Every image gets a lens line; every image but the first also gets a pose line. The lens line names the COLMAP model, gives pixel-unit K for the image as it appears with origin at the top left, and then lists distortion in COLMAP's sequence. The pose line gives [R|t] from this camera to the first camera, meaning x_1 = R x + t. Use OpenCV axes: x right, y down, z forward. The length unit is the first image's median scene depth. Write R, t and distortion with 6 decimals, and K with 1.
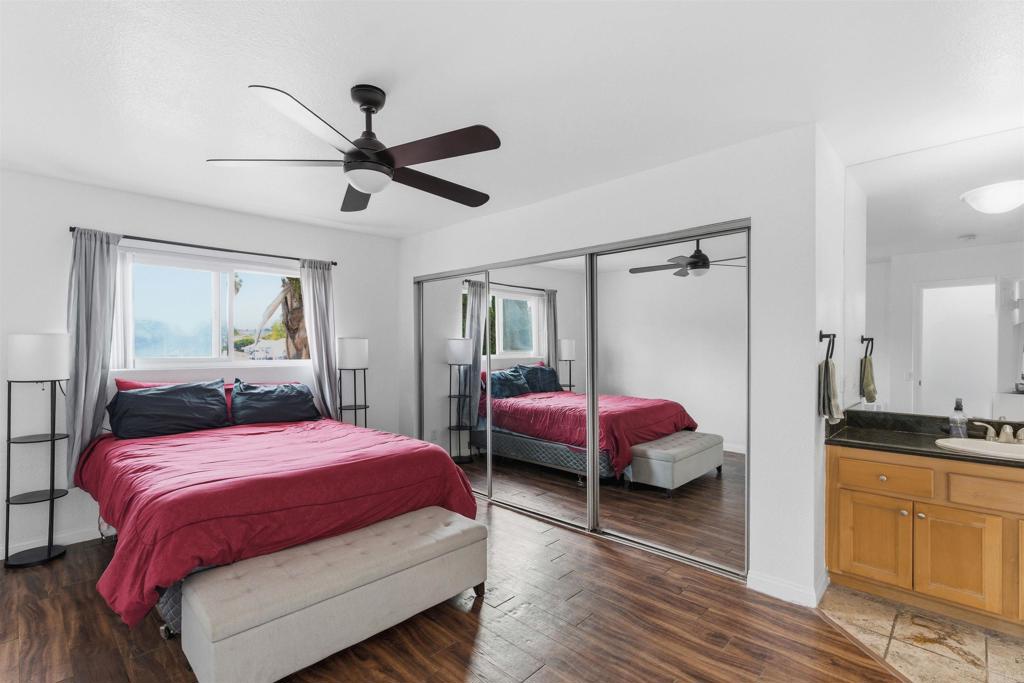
lens RADIAL K [[472.2, 0, 512.2], [0, 472.2, 347.6], [0, 0, 1]] dist [-0.001834, 0.000177]
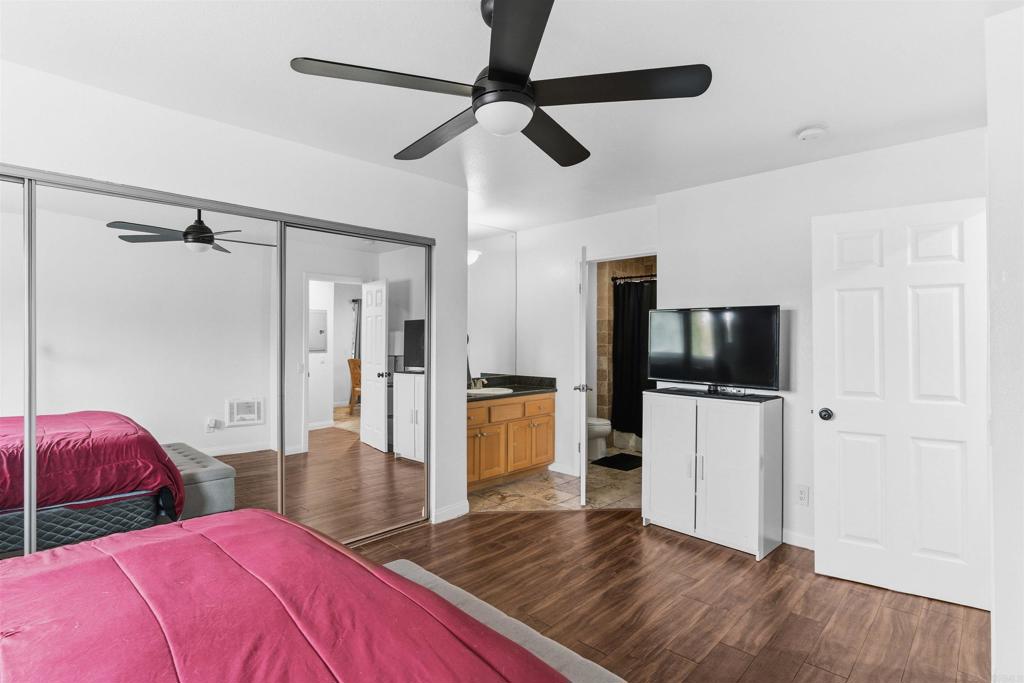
lens RADIAL K [[514.2, 0, 512.0], [0, 514.2, 341.5], [0, 0, 1]] dist [0.001614, 0.000215]
pose [[-0.007134, -0.012201, 0.999900, -1.010071], [-0.005443, 0.999911, 0.012162, -0.014418], [-0.999960, -0.005355, -0.007200, 0.885930]]
